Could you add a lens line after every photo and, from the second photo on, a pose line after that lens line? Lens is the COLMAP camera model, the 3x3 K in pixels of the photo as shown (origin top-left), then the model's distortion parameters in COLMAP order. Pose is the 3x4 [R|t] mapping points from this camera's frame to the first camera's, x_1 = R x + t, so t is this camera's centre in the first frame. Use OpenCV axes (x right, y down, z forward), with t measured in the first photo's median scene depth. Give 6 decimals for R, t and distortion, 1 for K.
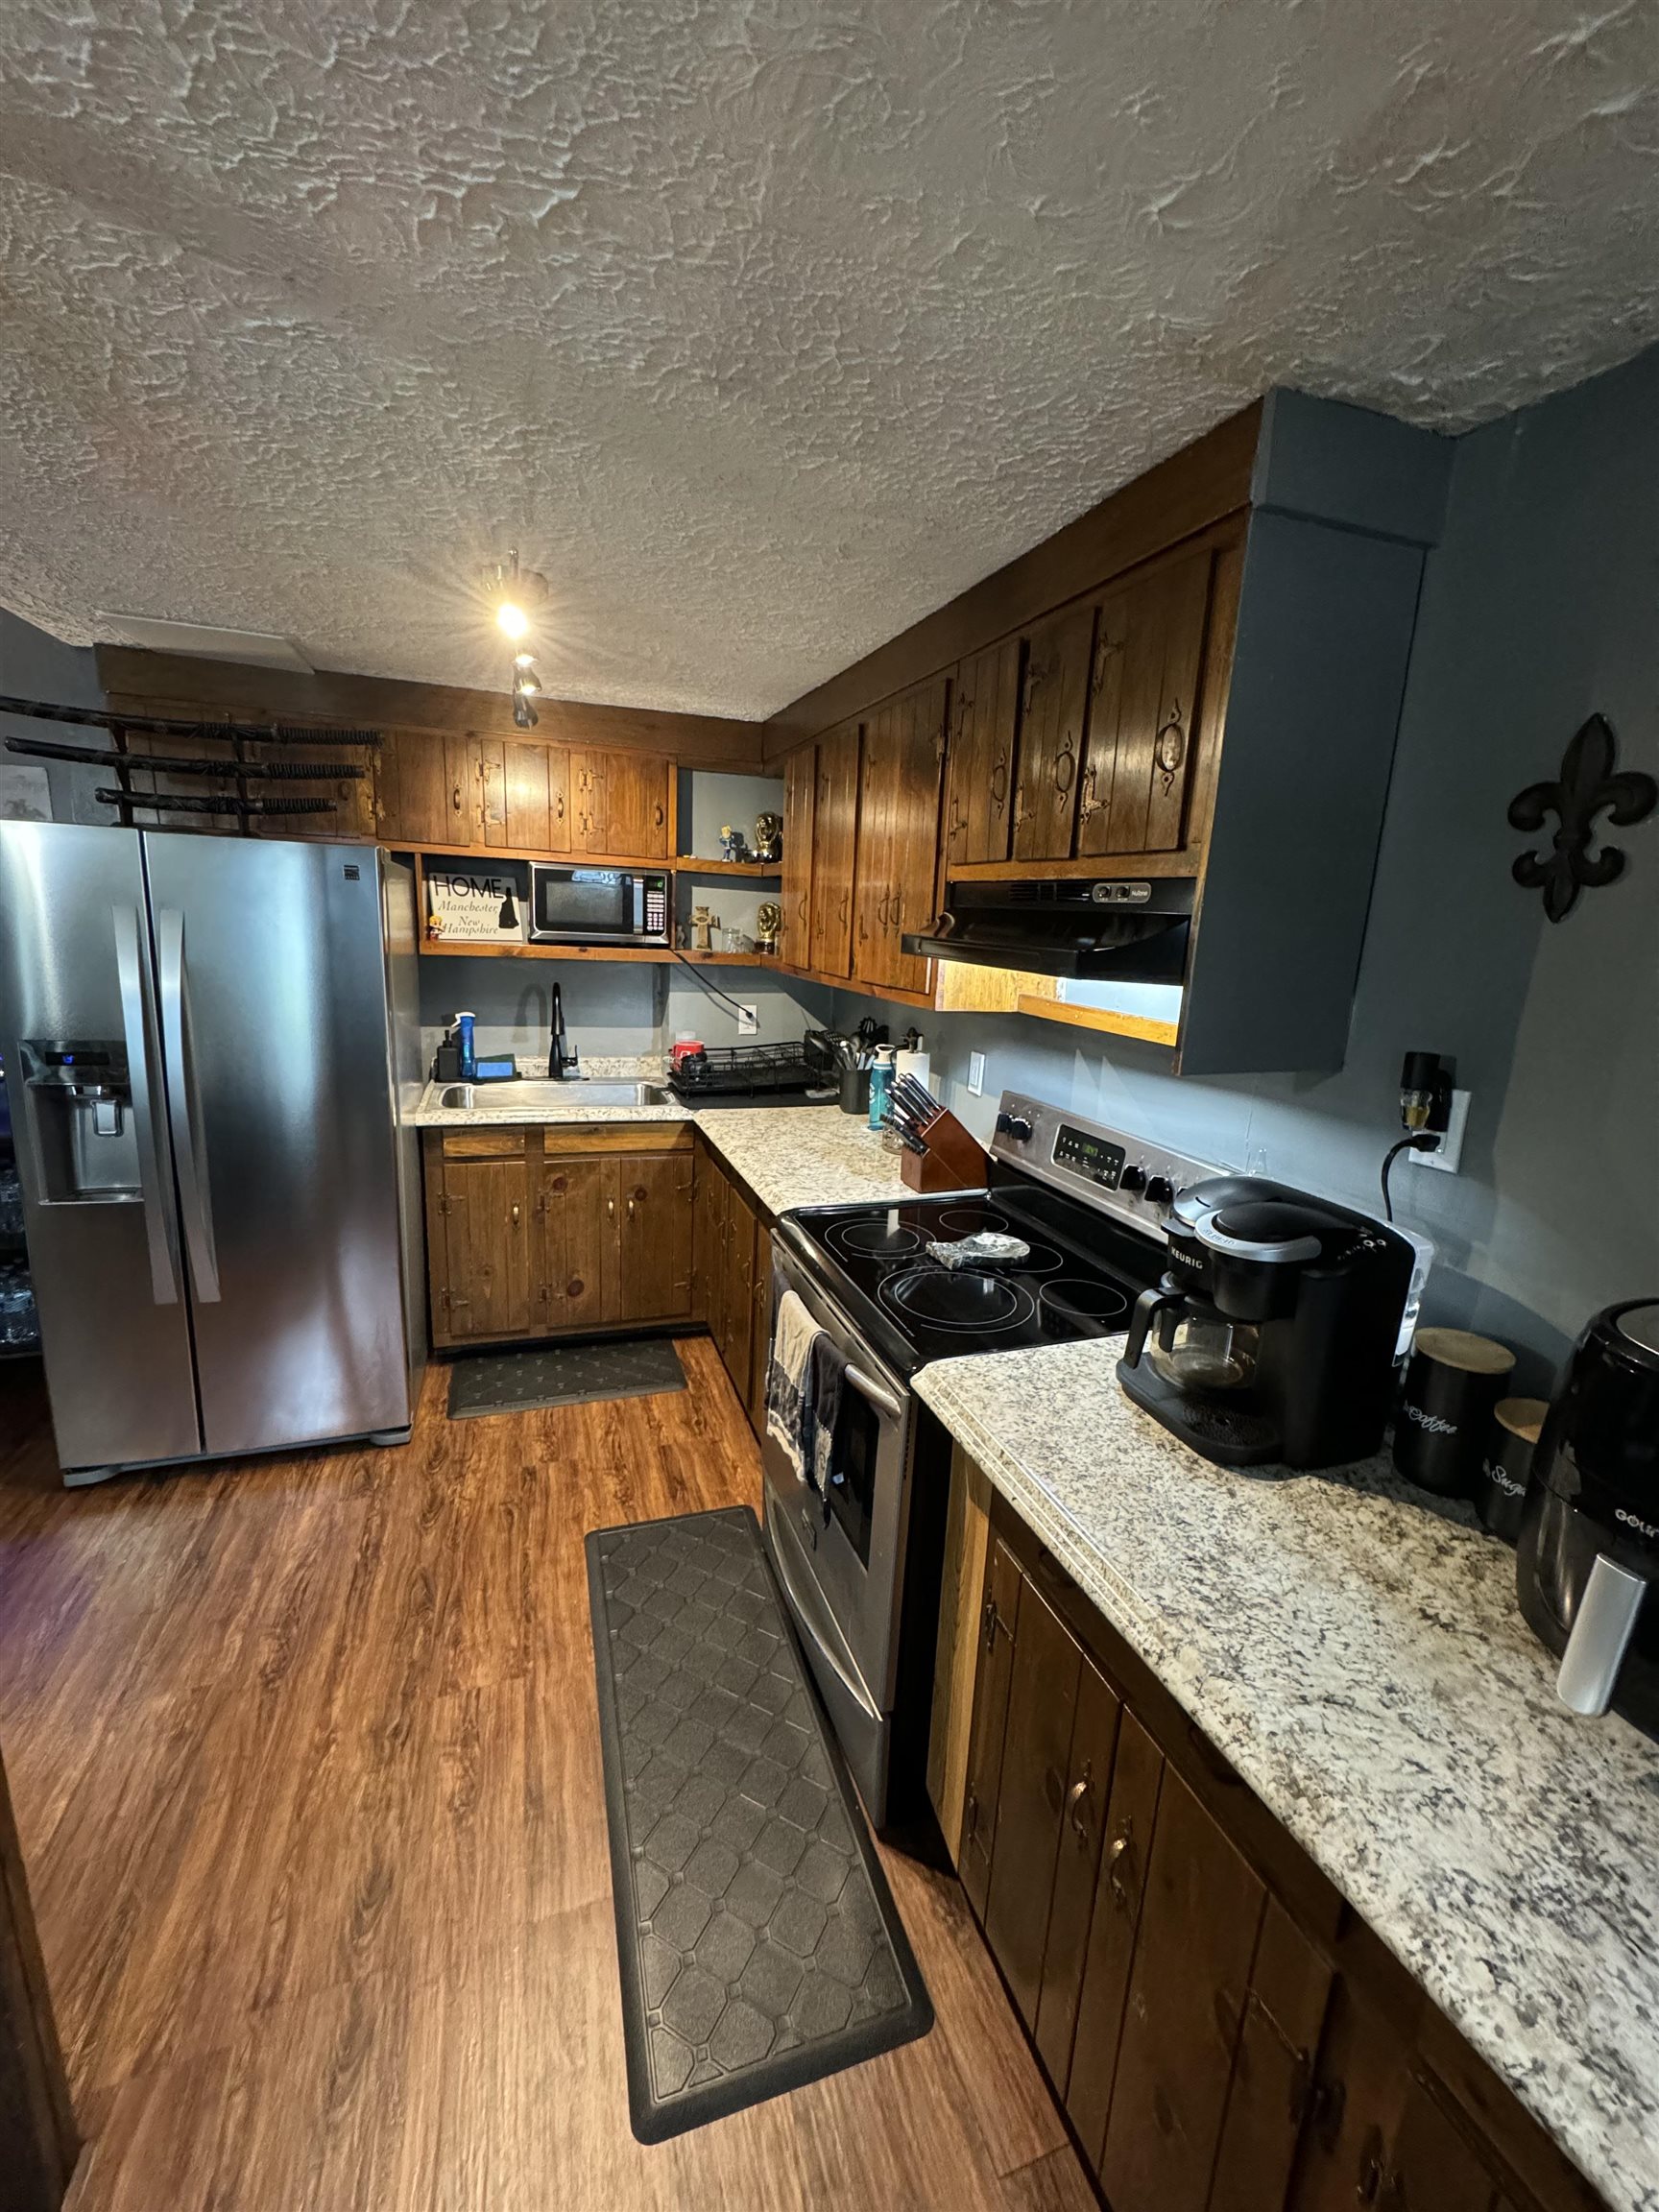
lens RADIAL K [[879.6, 0, 832.0], [0, 879.6, 1102.4], [0, 0, 1]] dist [-0.001410, 0.000264]
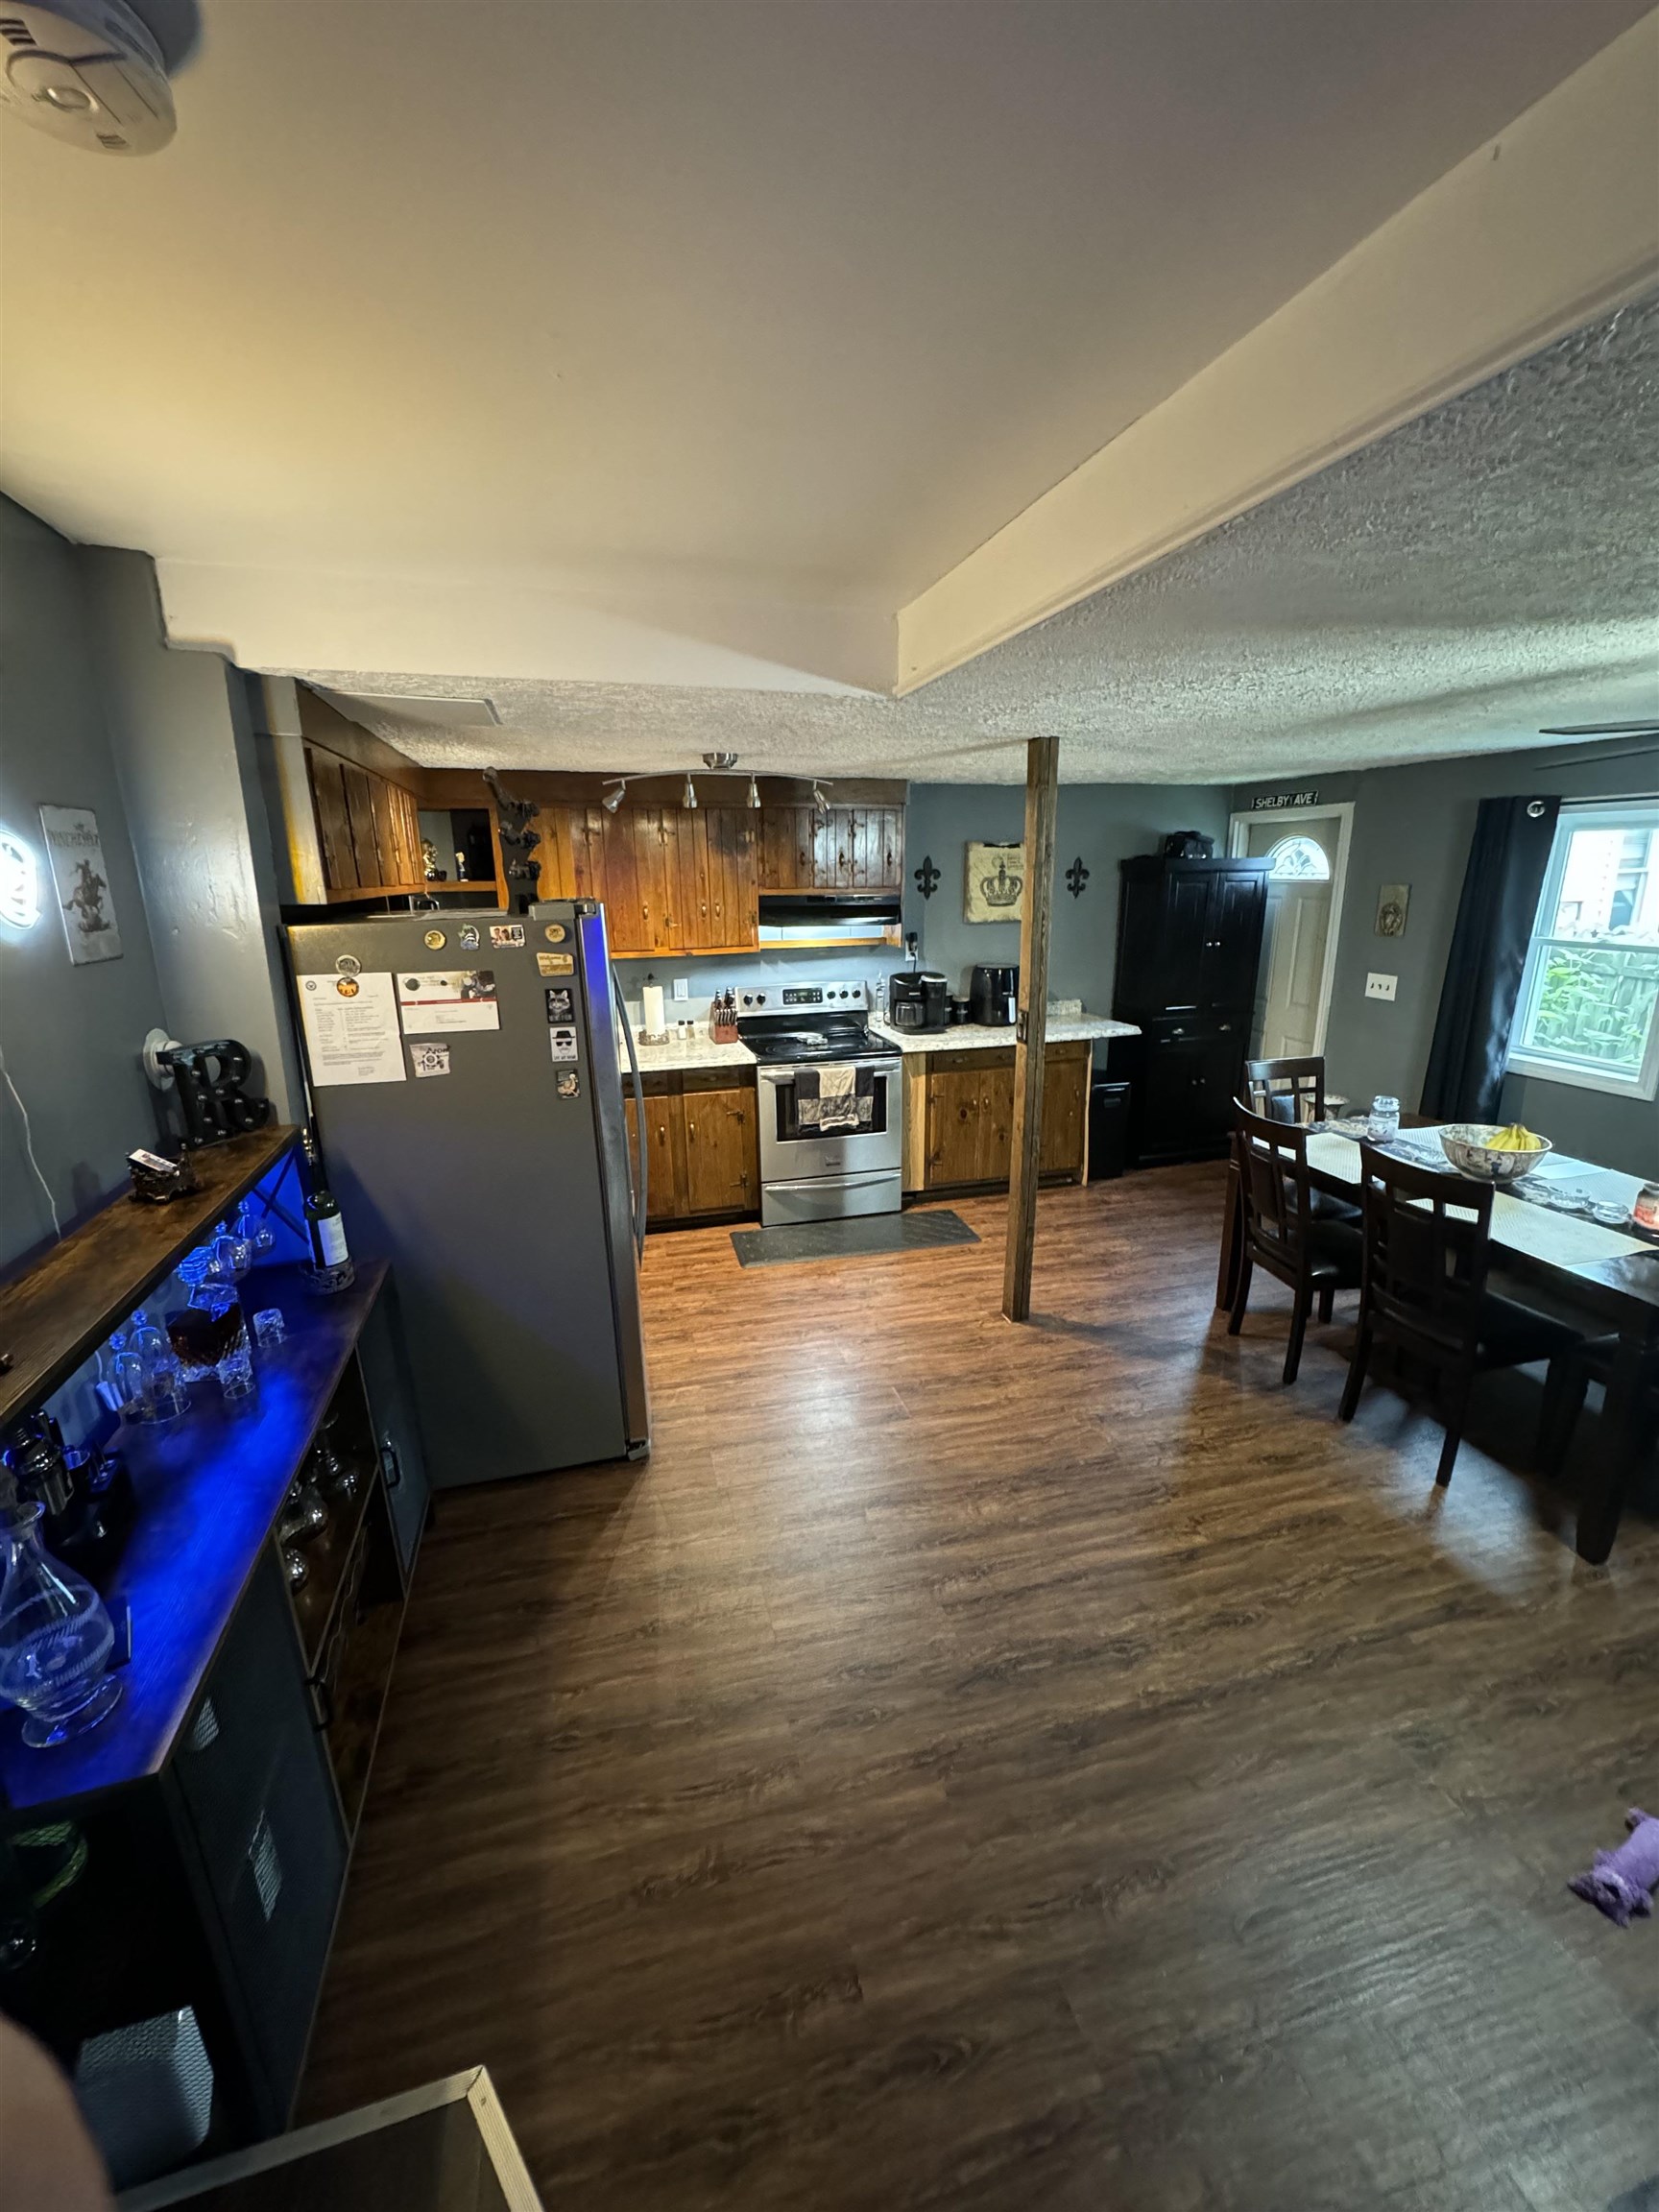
lens RADIAL K [[879.6, 0, 831.7], [0, 879.6, 1101.3], [0, 0, 1]] dist [-0.001410, 0.000264]
pose [[0.072190, -0.300400, 0.951078, -1.545221], [0.221250, 0.934631, 0.278411, -0.241242], [-0.972541, 0.190327, 0.133935, 0.422342]]
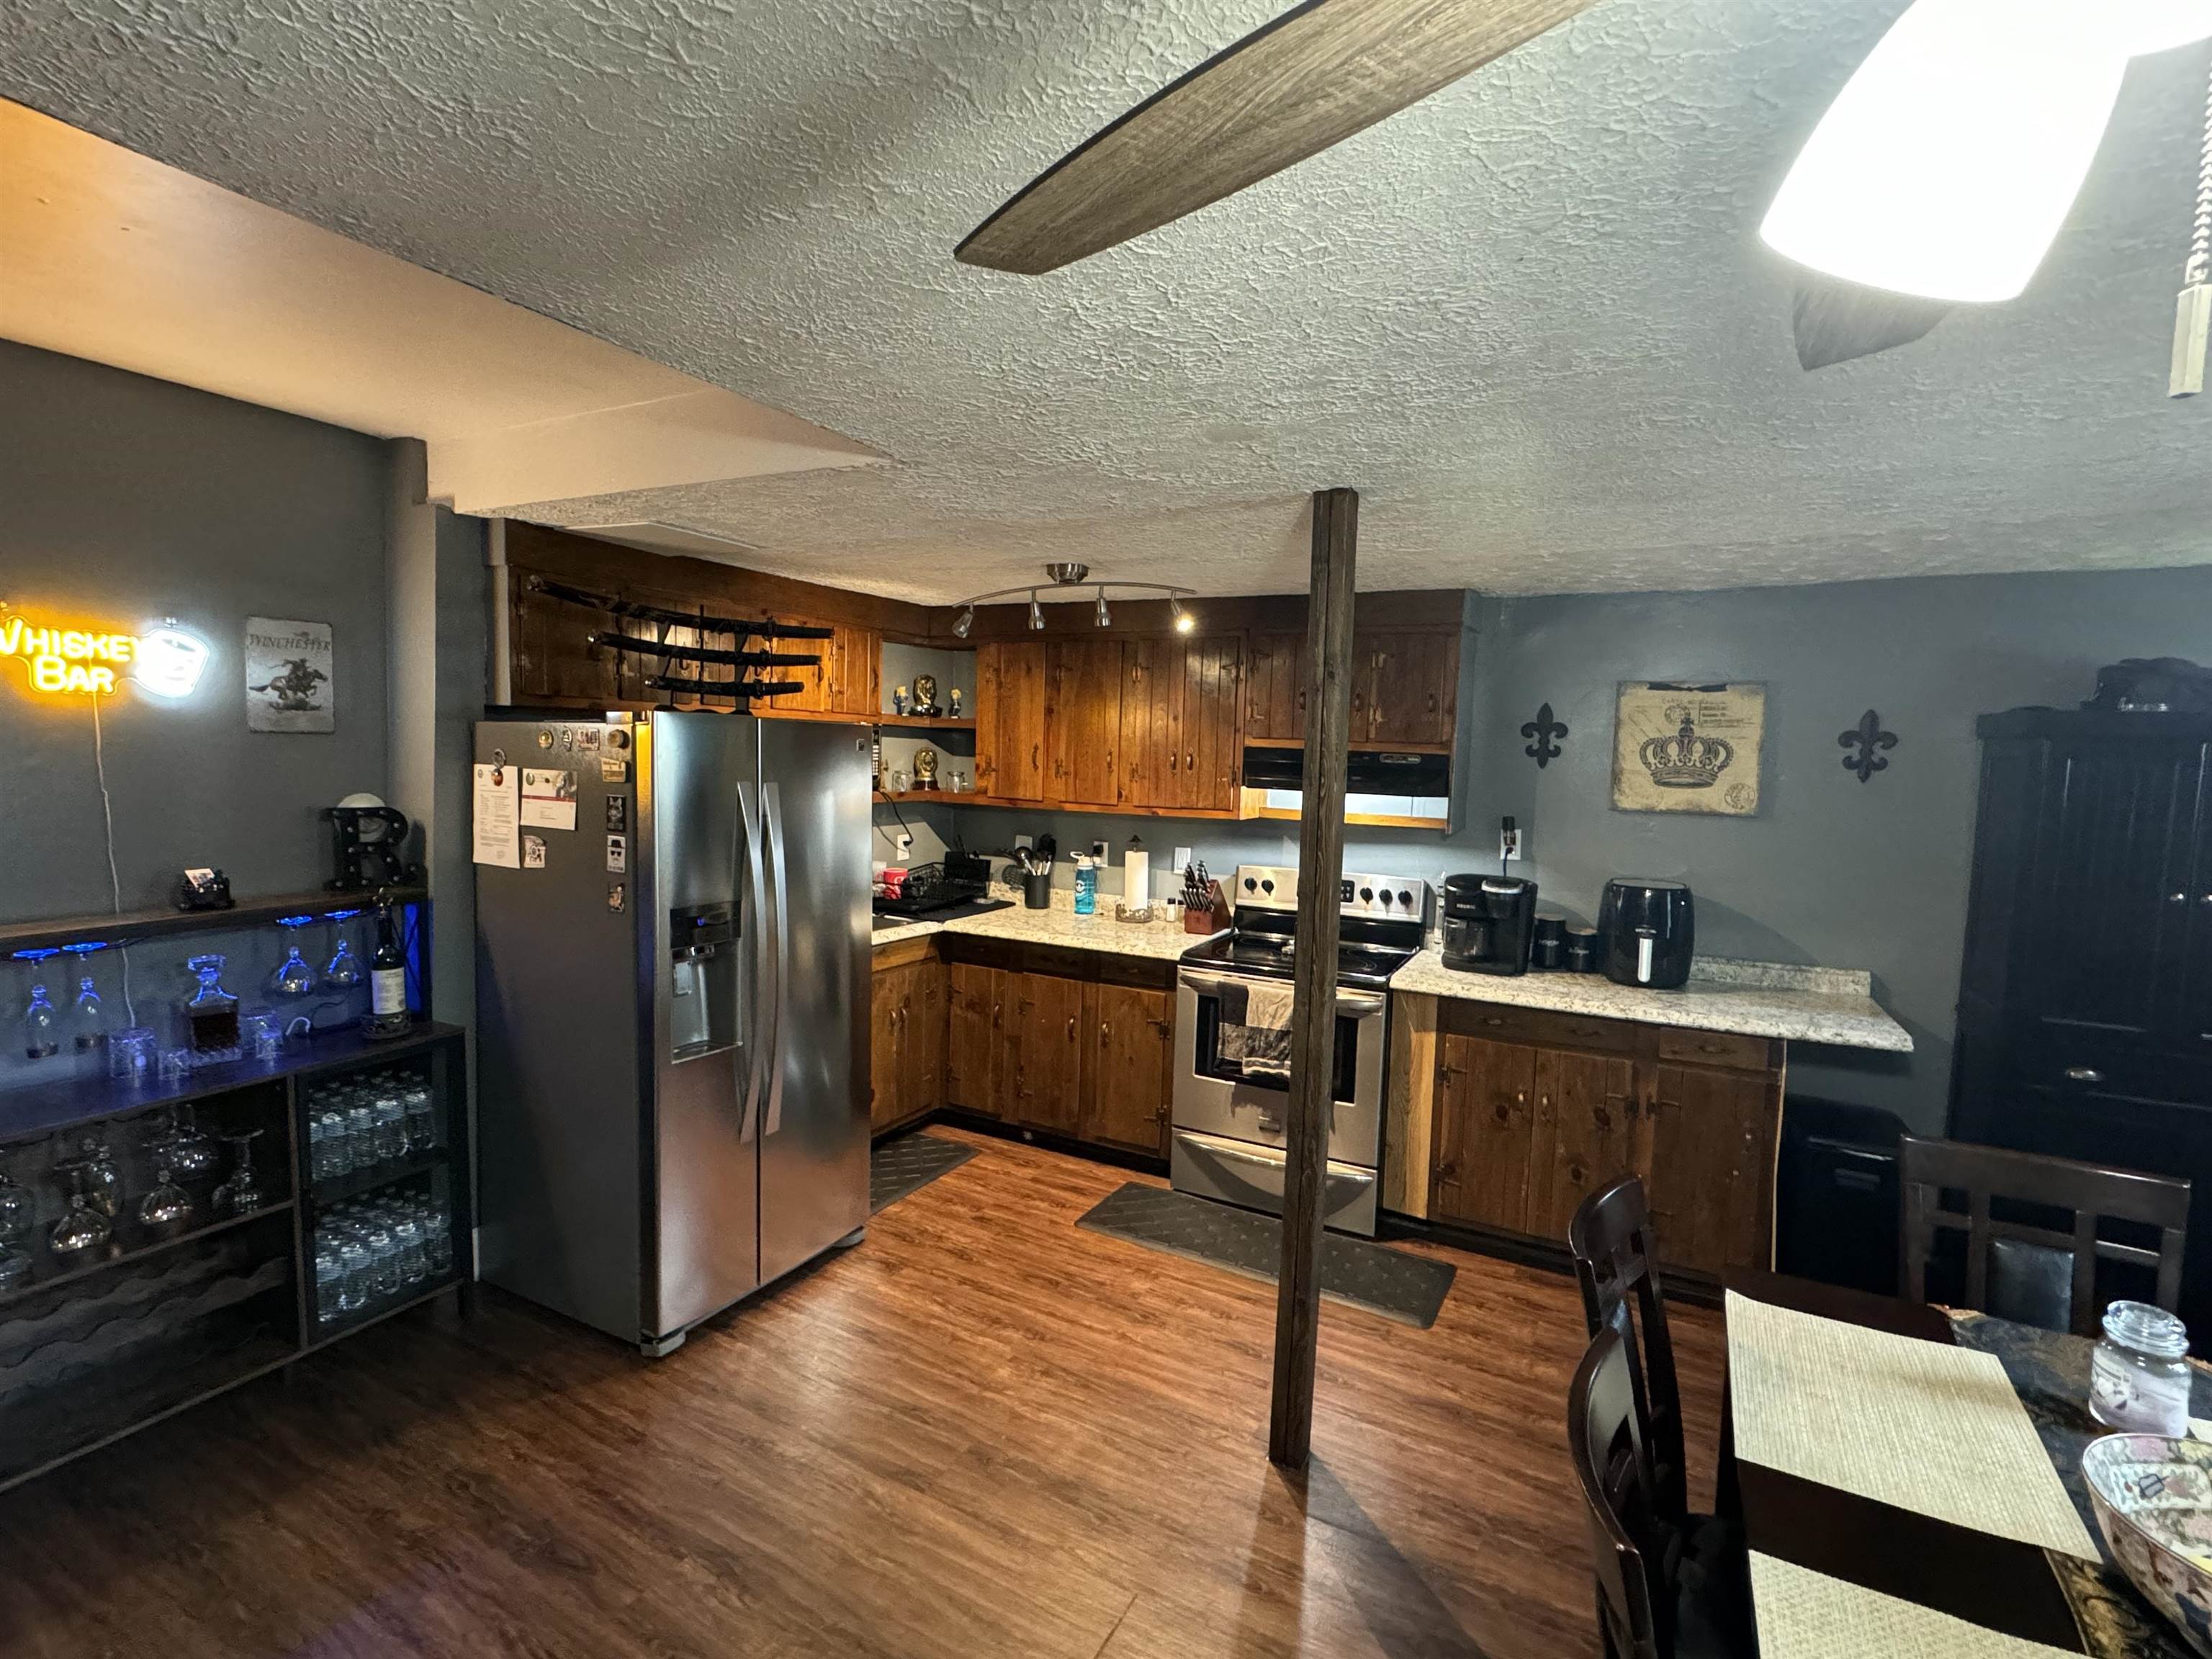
lens RADIAL K [[1051.0, 0, 1099.1], [0, 1051.0, 829.6], [0, 0, 1]] dist [0.001276, -0.000864]
pose [[0.740218, -0.079332, 0.667670, -1.047138], [0.144861, 0.988511, -0.043148, -0.026452], [-0.656576, 0.128658, 0.743206, -0.245140]]
